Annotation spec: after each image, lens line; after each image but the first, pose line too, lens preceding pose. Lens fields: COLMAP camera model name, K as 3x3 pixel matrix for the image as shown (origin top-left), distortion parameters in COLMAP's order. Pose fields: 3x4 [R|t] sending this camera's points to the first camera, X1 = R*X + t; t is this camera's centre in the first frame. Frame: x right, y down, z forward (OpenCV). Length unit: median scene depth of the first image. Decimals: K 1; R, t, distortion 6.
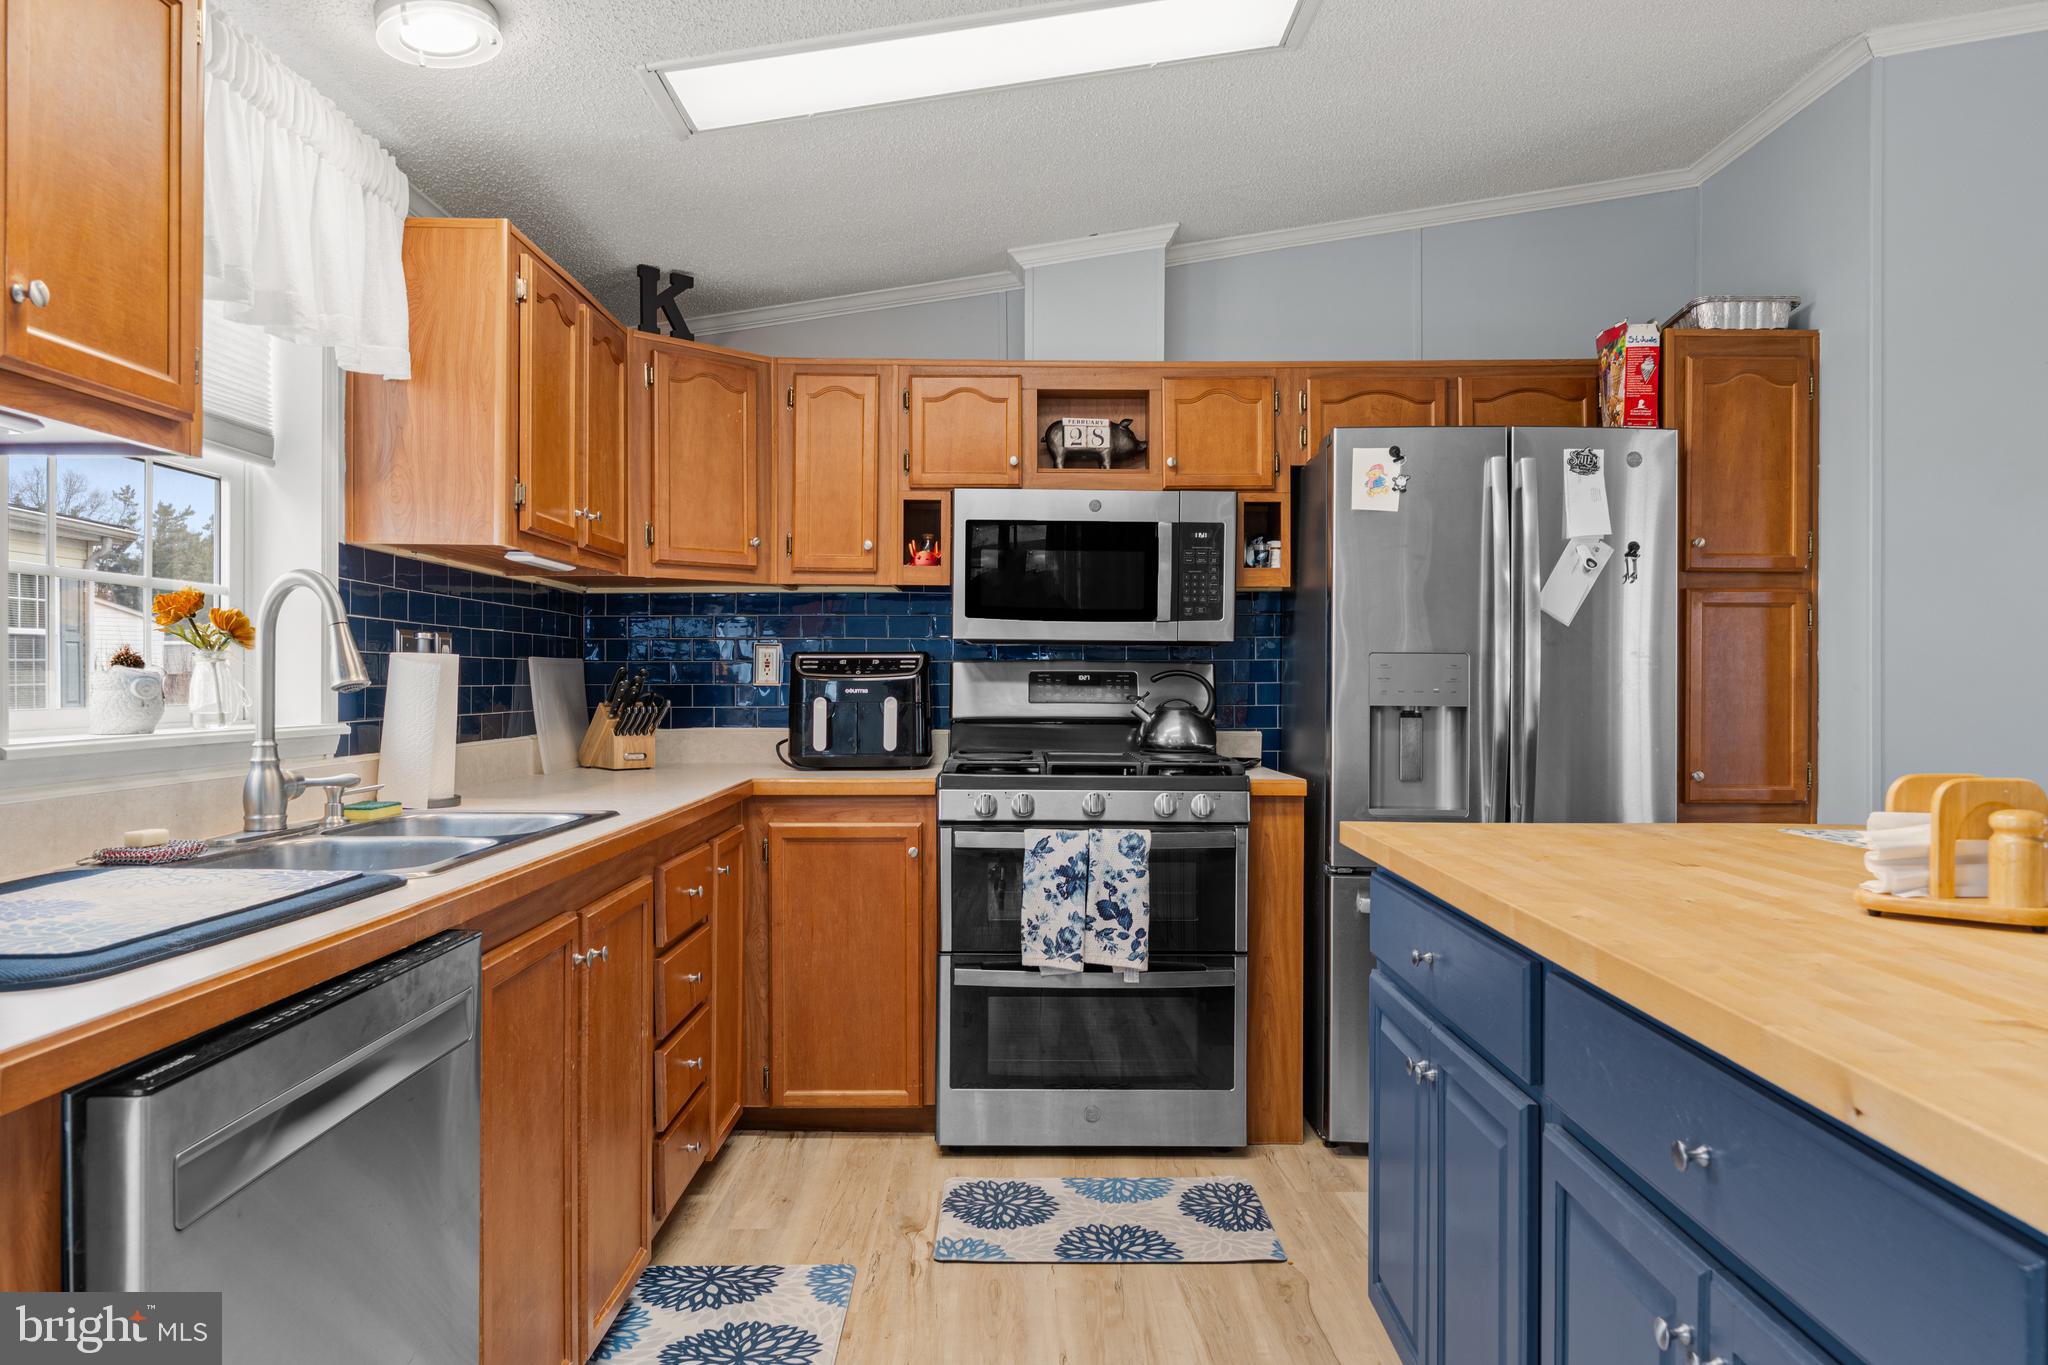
lens RADIAL K [[1378.9, 0, 1007.0], [0, 1378.9, 680.7], [0, 0, 1]] dist [-0.000584, 0.002003]
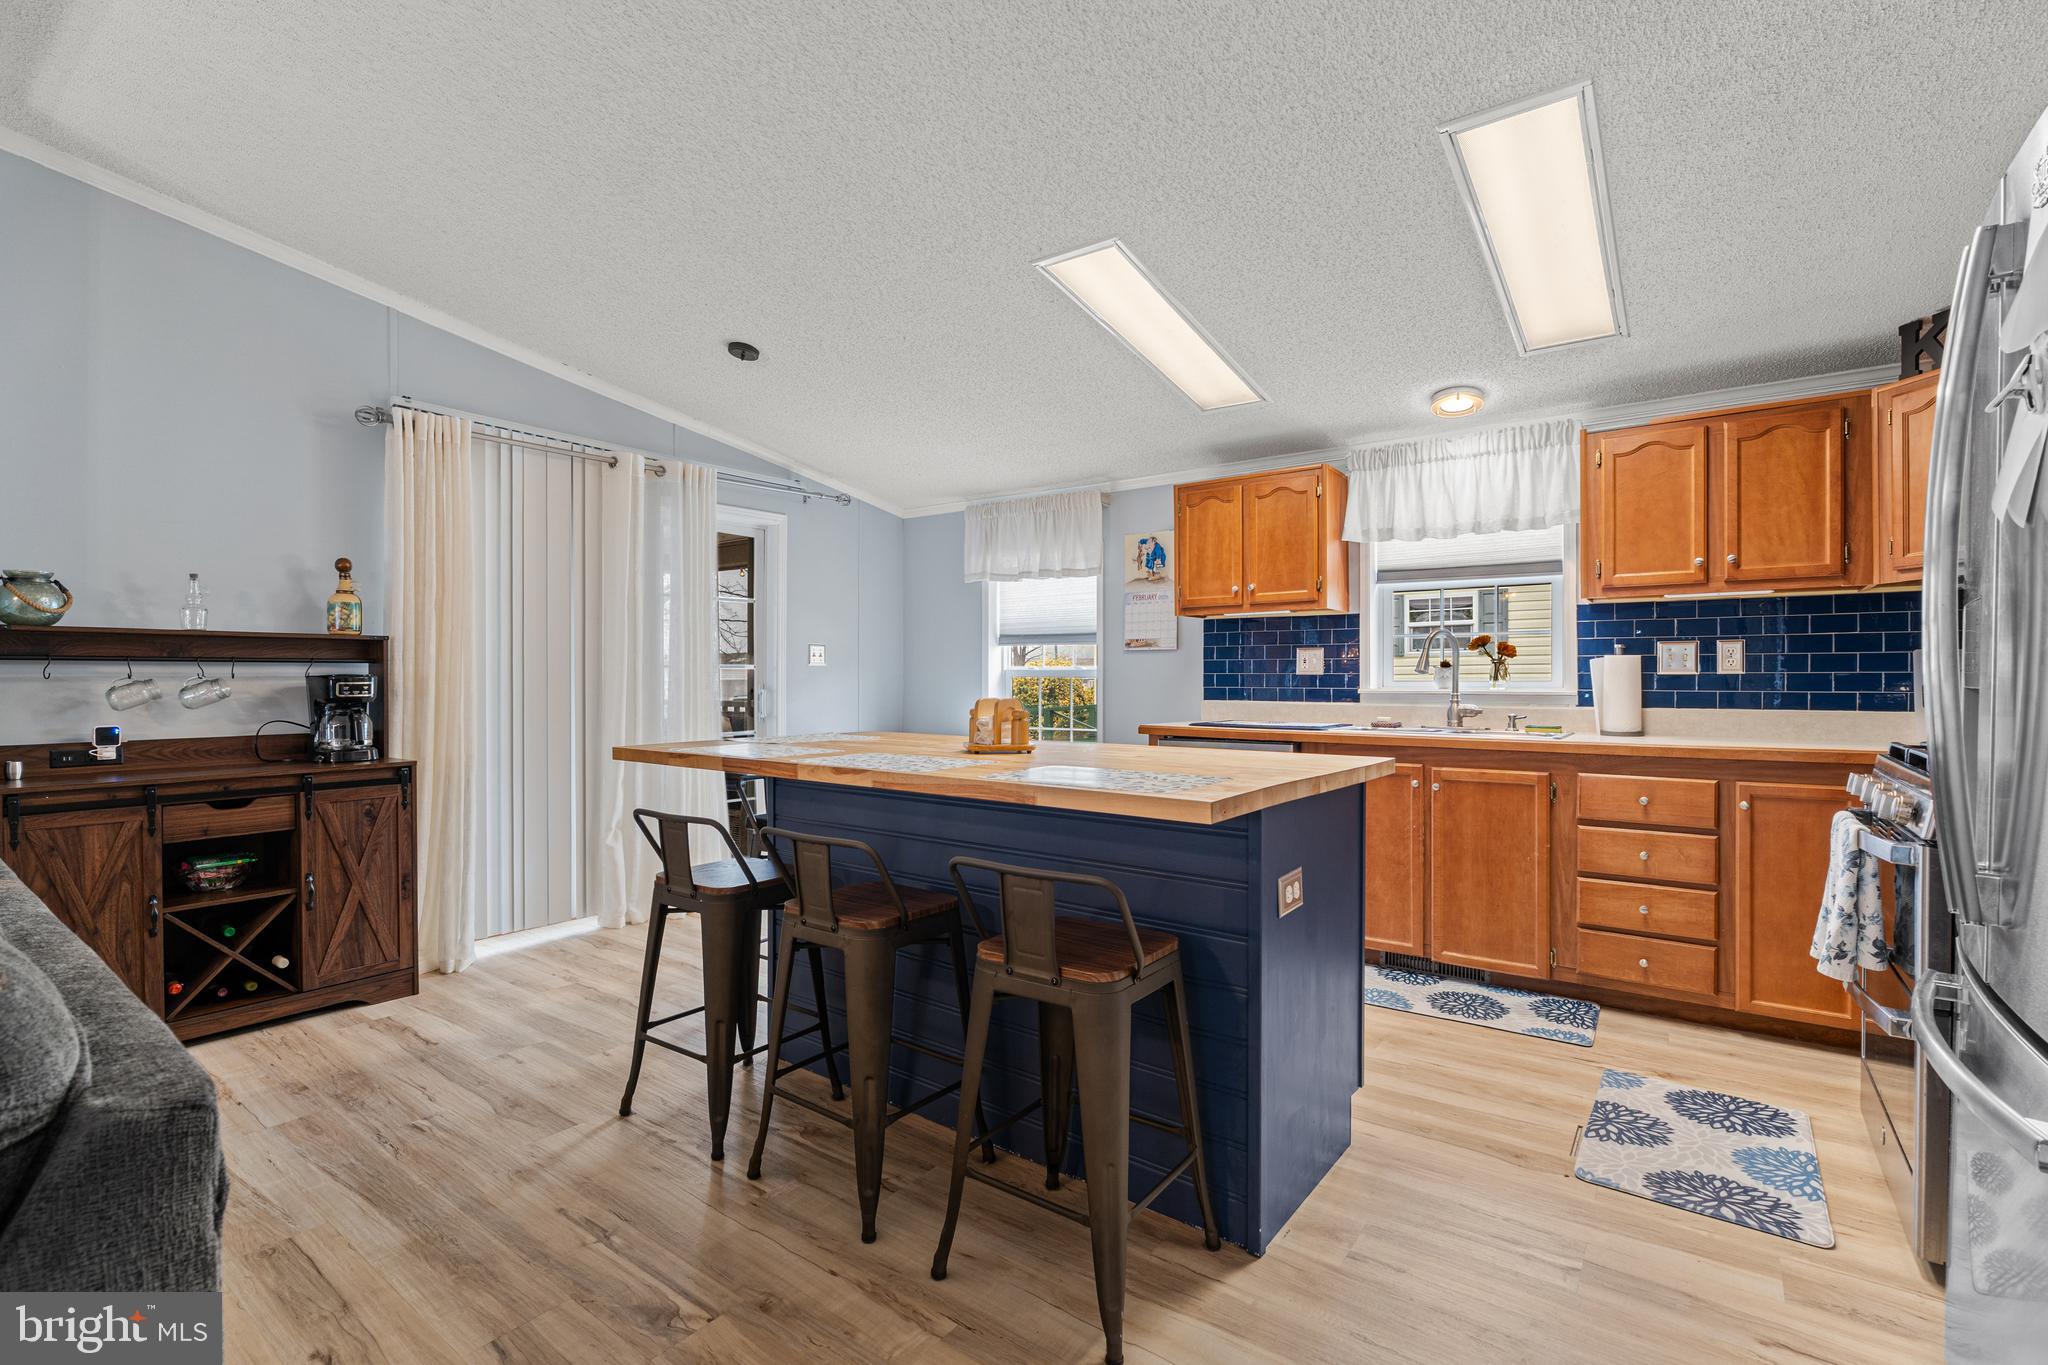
lens RADIAL K [[908.9, 0, 1031.0], [0, 908.9, 680.1], [0, 0, 1]] dist [-0.006869, -0.000034]
pose [[-0.601121, -0.003828, -0.799149, 0.822064], [-0.003306, 0.999992, -0.002303, 0.015023], [0.799151, 0.001258, -0.601129, 0.846201]]
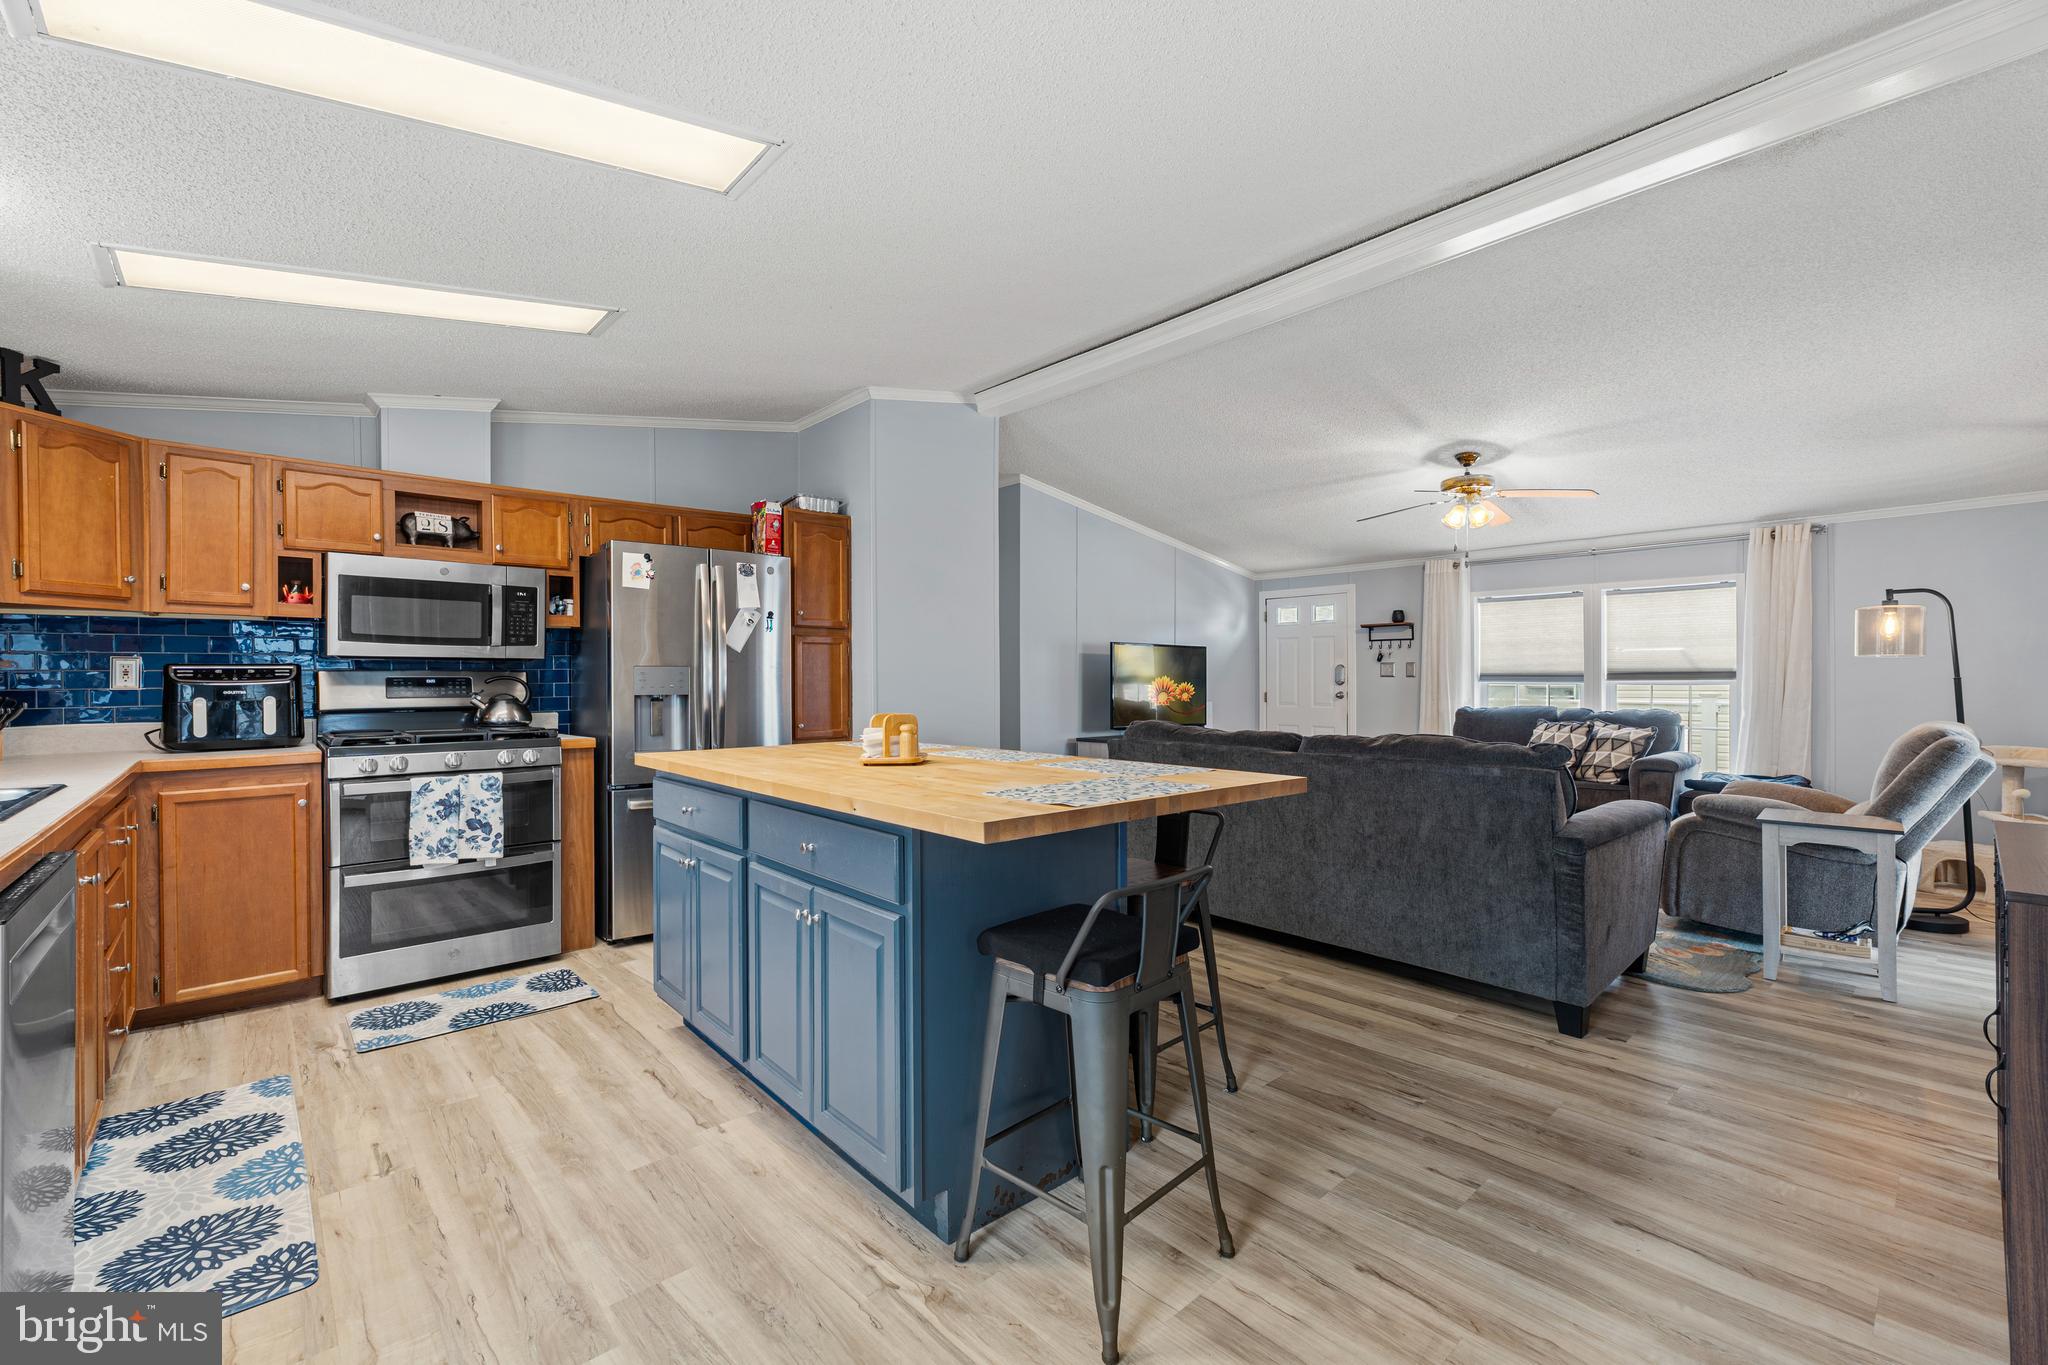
lens RADIAL K [[867.0, 0, 1022.8], [0, 867.0, 680.6], [0, 0, 1]] dist [-0.000072, 0.000535]
pose [[0.751668, -0.008874, 0.659482, -0.100456], [0.008349, 0.999957, 0.003939, -0.001491], [-0.659489, 0.002546, 0.751710, -0.187181]]
